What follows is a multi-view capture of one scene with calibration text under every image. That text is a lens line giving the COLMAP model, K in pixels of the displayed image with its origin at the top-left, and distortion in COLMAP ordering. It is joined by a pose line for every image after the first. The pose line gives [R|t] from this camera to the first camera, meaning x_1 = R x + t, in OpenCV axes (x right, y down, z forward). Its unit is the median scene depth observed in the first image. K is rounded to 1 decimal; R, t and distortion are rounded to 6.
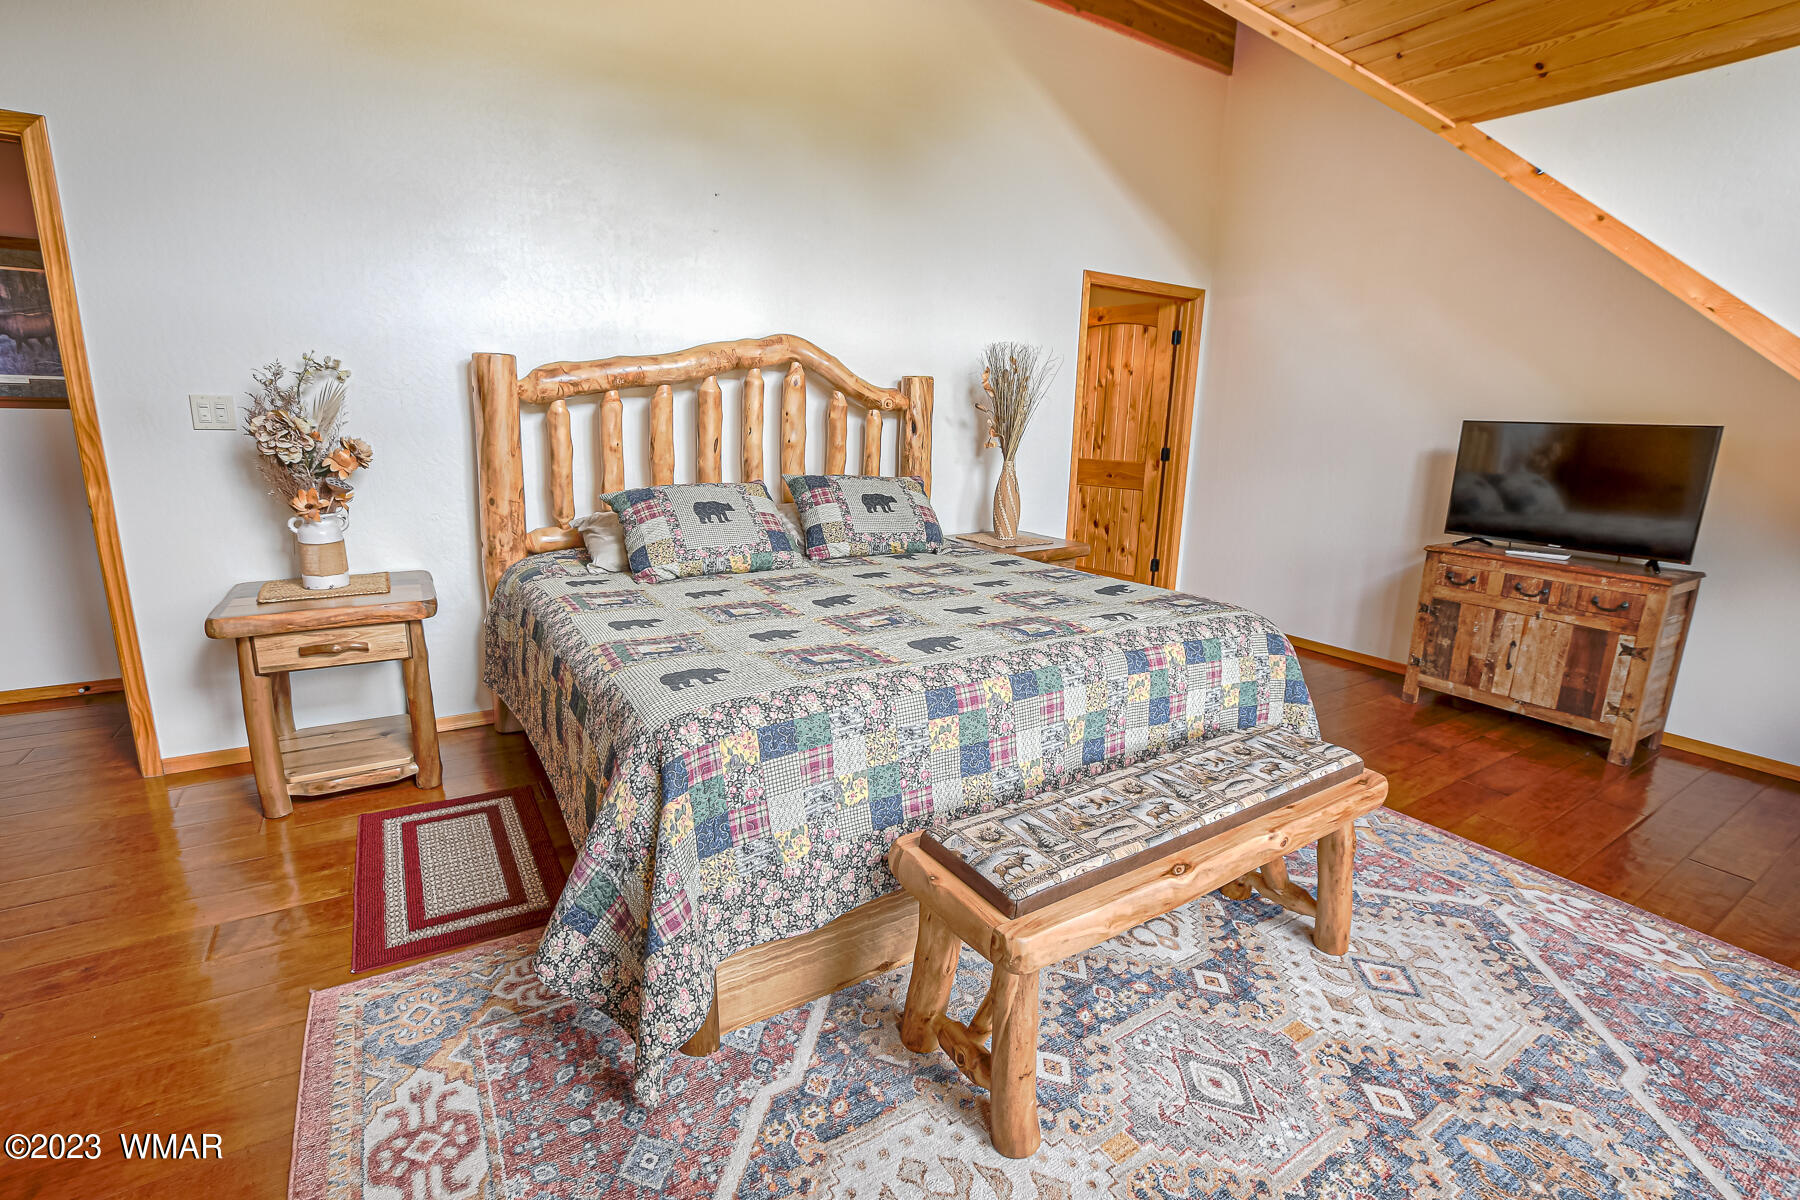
lens RADIAL K [[793.1, 0, 918.2], [0, 793.1, 596.2], [0, 0, 1]] dist [-0.035444, 0.007844]
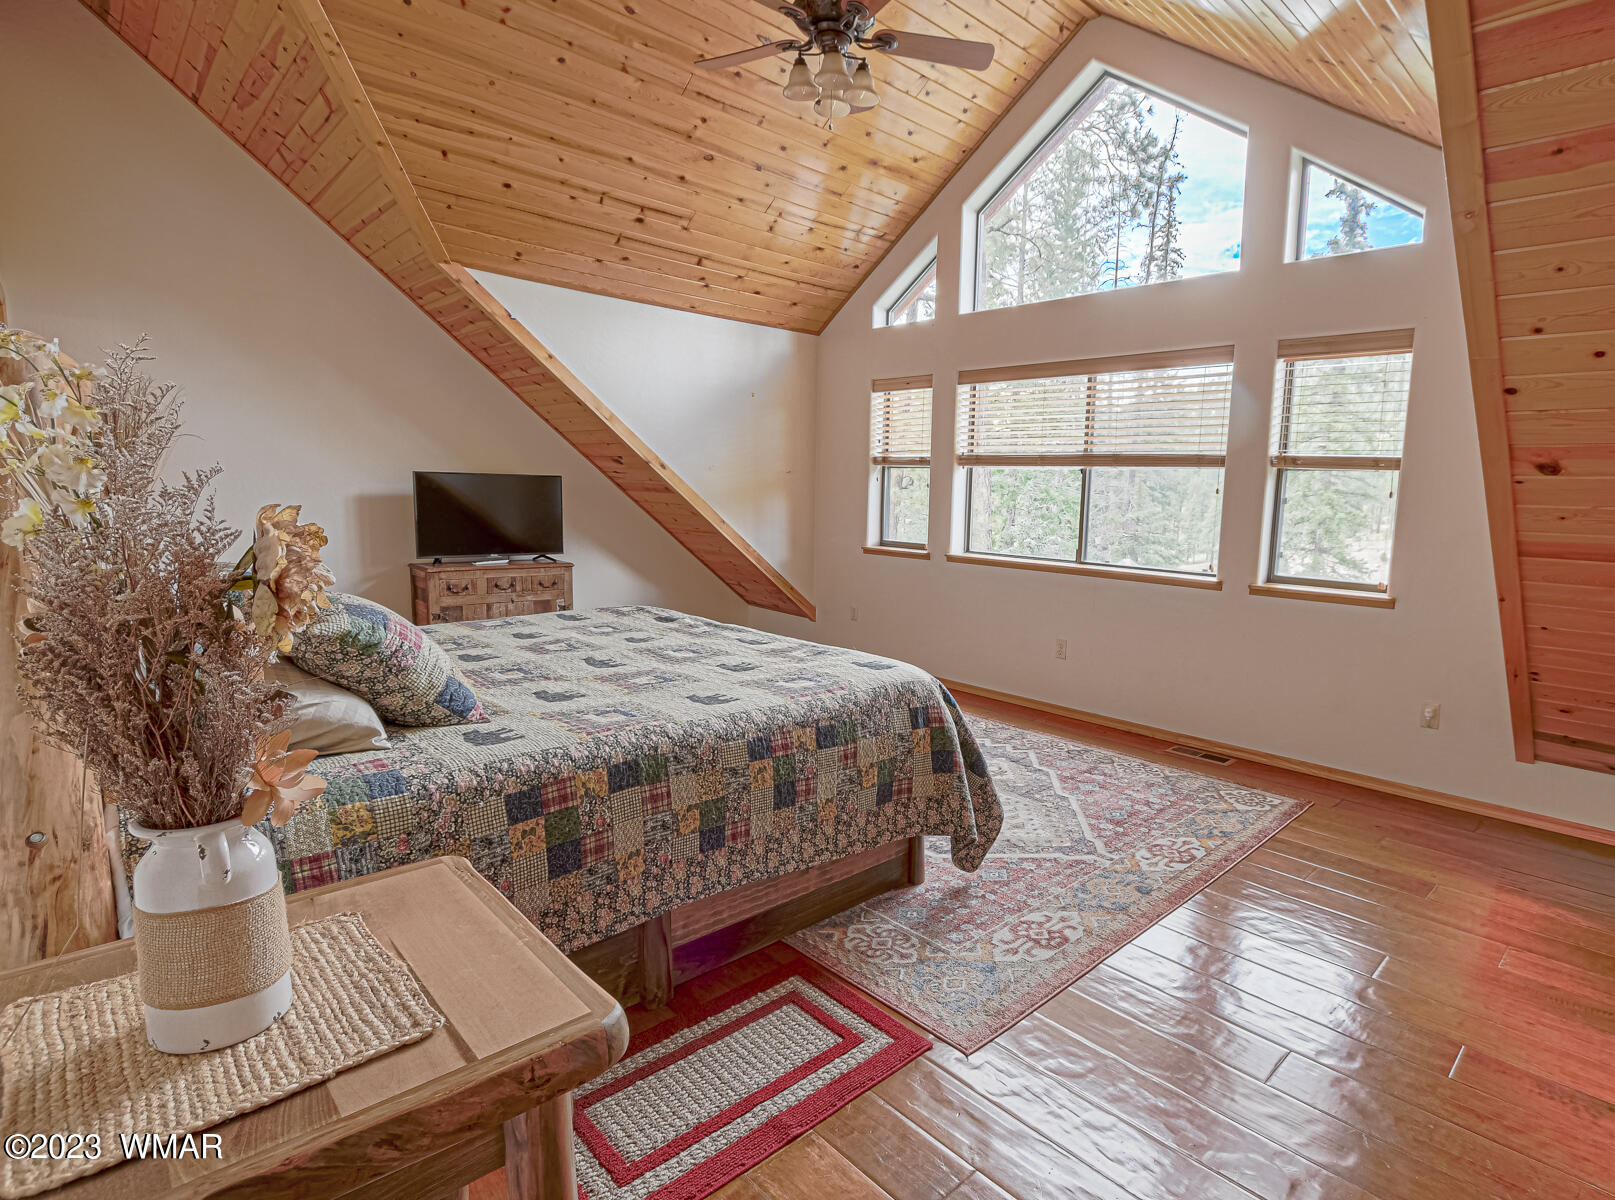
lens RADIAL K [[870.0, 0, 807.5], [0, 870.0, 600.0], [0, 0, 1]] dist [0.002258, 0.000230]
pose [[-0.140227, -0.156520, 0.977670, -1.102851], [0.192720, 0.964226, 0.182010, -0.204588], [-0.971183, 0.213939, -0.105046, 0.733329]]
